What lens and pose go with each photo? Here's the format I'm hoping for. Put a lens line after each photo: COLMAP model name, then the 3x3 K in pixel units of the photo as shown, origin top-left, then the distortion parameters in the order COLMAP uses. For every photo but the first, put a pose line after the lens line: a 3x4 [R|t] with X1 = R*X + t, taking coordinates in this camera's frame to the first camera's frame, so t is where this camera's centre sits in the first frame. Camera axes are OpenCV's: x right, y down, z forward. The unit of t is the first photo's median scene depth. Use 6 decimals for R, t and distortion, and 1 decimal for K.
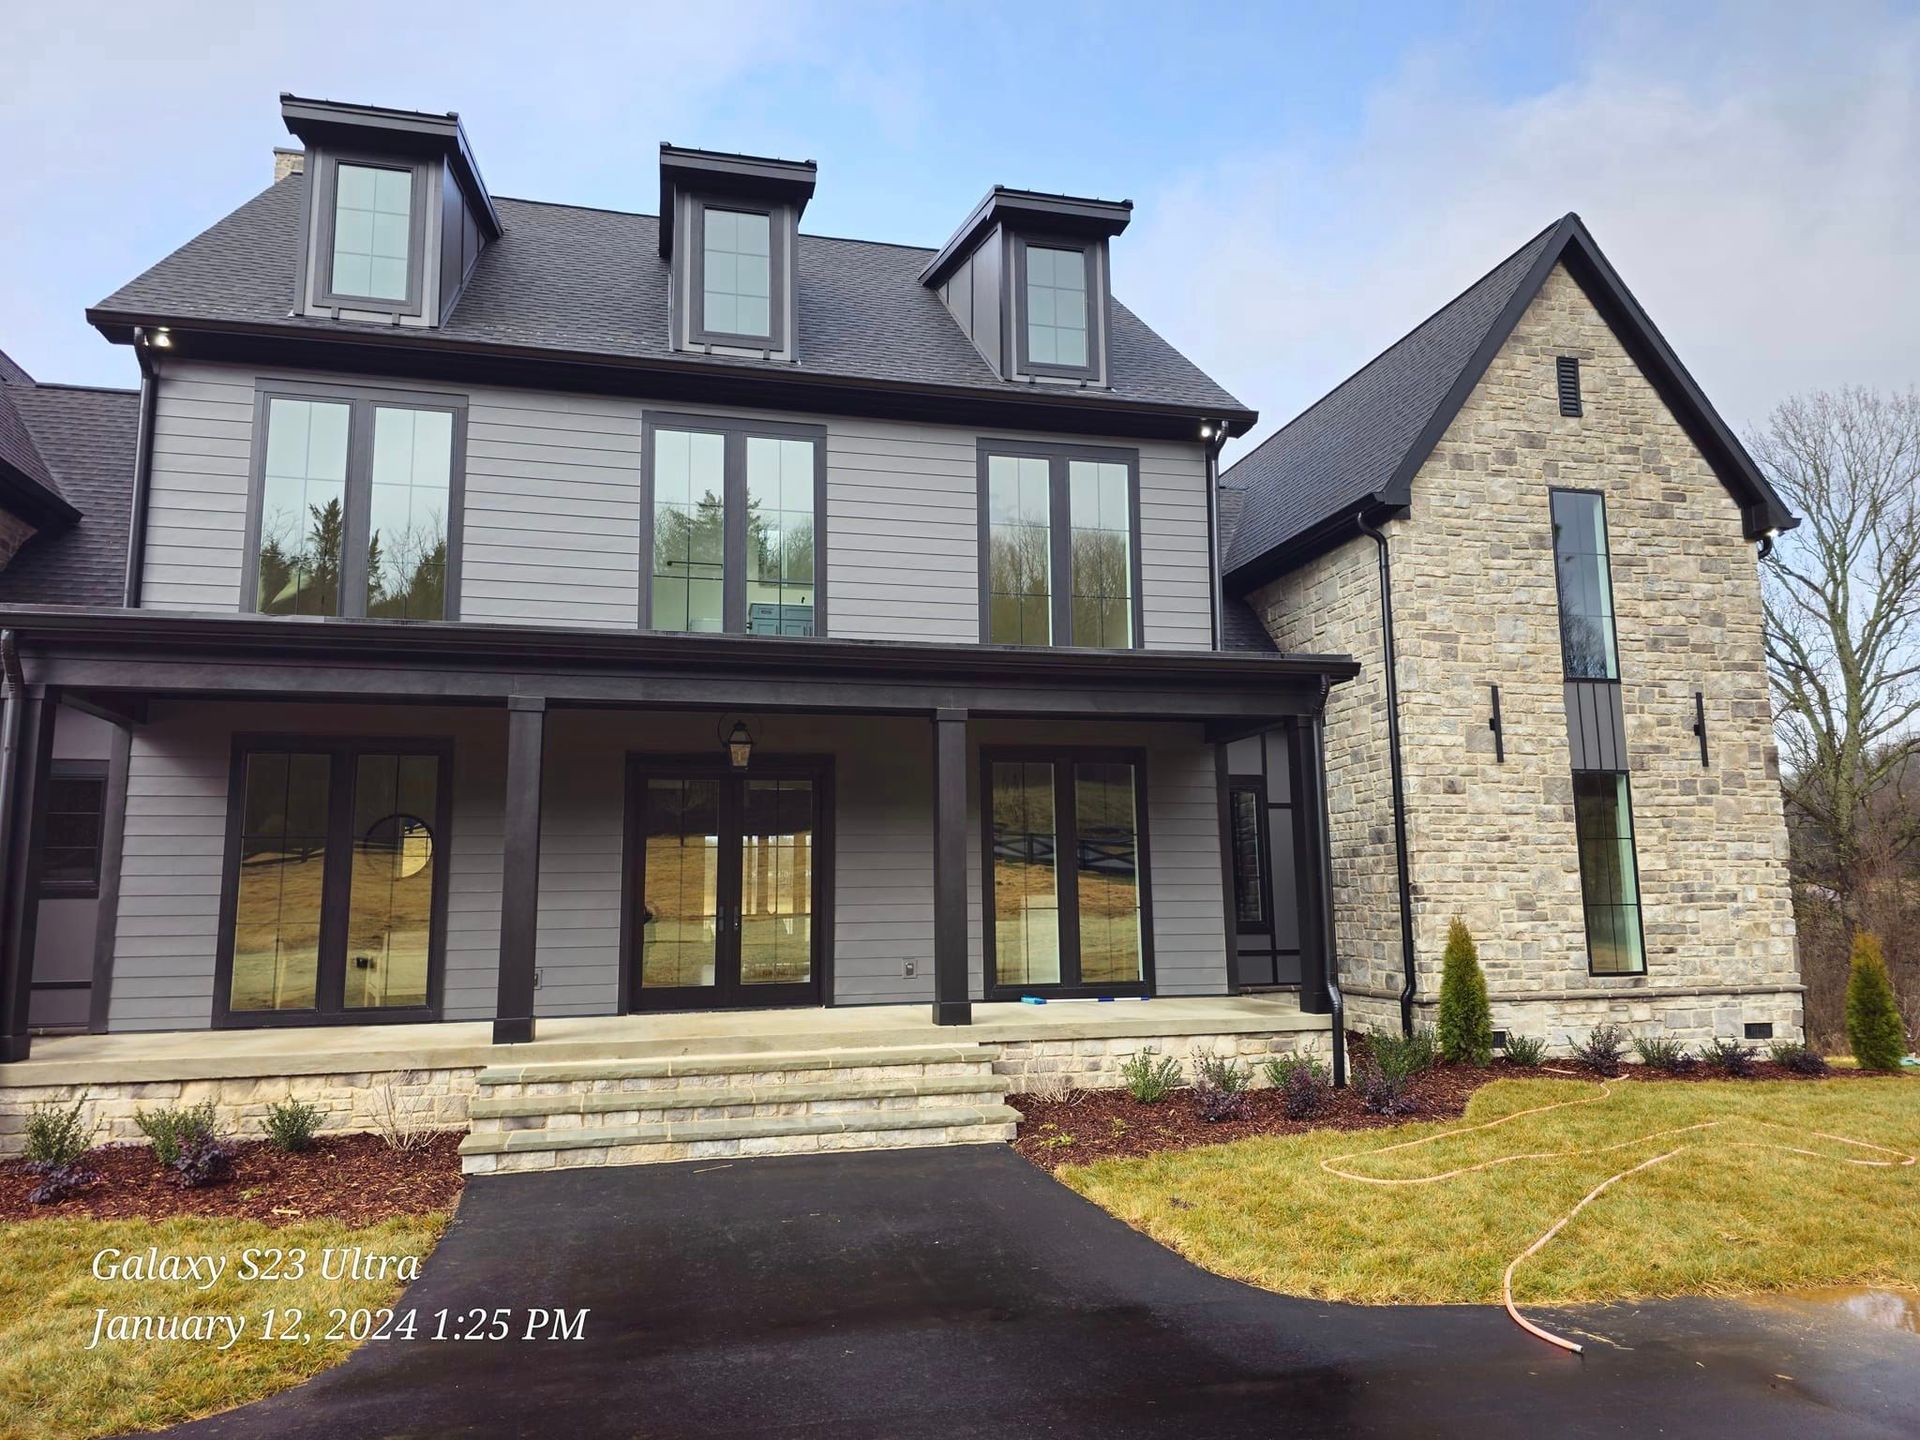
lens RADIAL K [[1314.0, 0, 968.0], [0, 1314.0, 719.5], [0, 0, 1]] dist [0.040316, -0.007996]
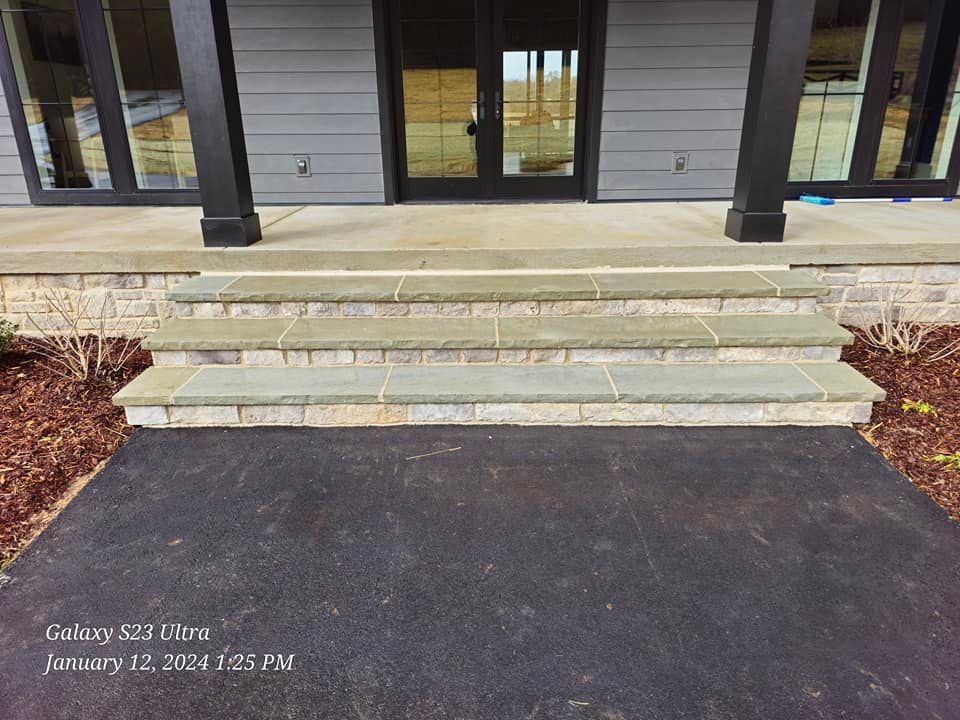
lens RADIAL K [[657.0, 0, 483.5], [0, 657.0, 360.4], [0, 0, 1]] dist [0.040316, -0.007996]
pose [[0.970928, 0.085518, -0.223574, -0.081285], [0.029804, 0.883547, 0.467394, 0.115220], [0.237509, -0.460469, 0.855312, 0.643961]]
